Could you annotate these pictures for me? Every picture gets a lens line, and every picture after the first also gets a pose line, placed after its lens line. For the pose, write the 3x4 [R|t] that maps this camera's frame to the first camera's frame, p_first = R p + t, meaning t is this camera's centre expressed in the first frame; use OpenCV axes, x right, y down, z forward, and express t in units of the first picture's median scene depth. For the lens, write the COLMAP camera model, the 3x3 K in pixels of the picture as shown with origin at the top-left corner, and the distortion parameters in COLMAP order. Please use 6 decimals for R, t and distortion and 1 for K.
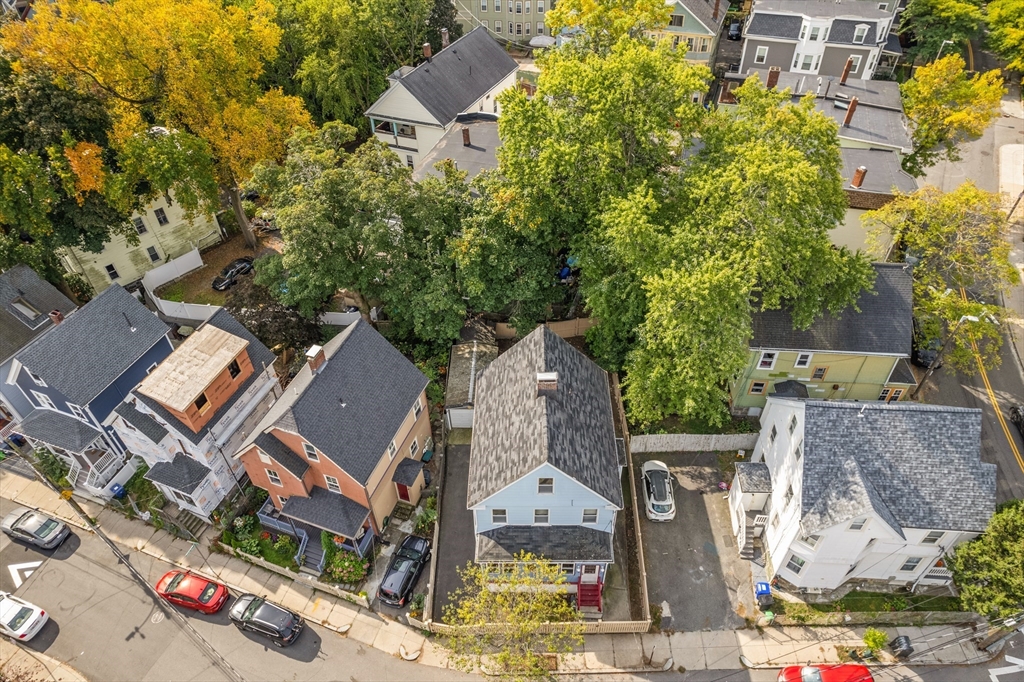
lens RADIAL K [[647.2, 0, 512.0], [0, 647.2, 341.0], [0, 0, 1]] dist [0.001682, 0.000929]
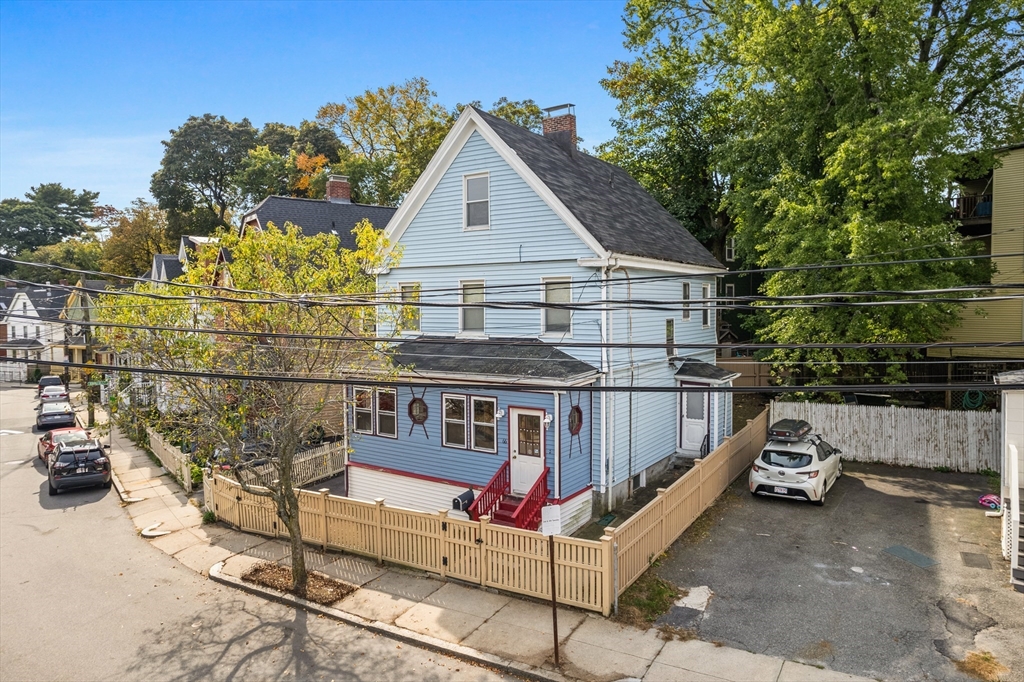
lens RADIAL K [[647.2, 0, 512.0], [0, 647.2, 341.0], [0, 0, 1]] dist [0.001682, 0.000929]
pose [[0.846571, 0.048744, -0.530039, 0.331159], [-0.371318, 0.767554, -0.522478, 0.529180], [0.381366, 0.639128, 0.667889, 0.676886]]
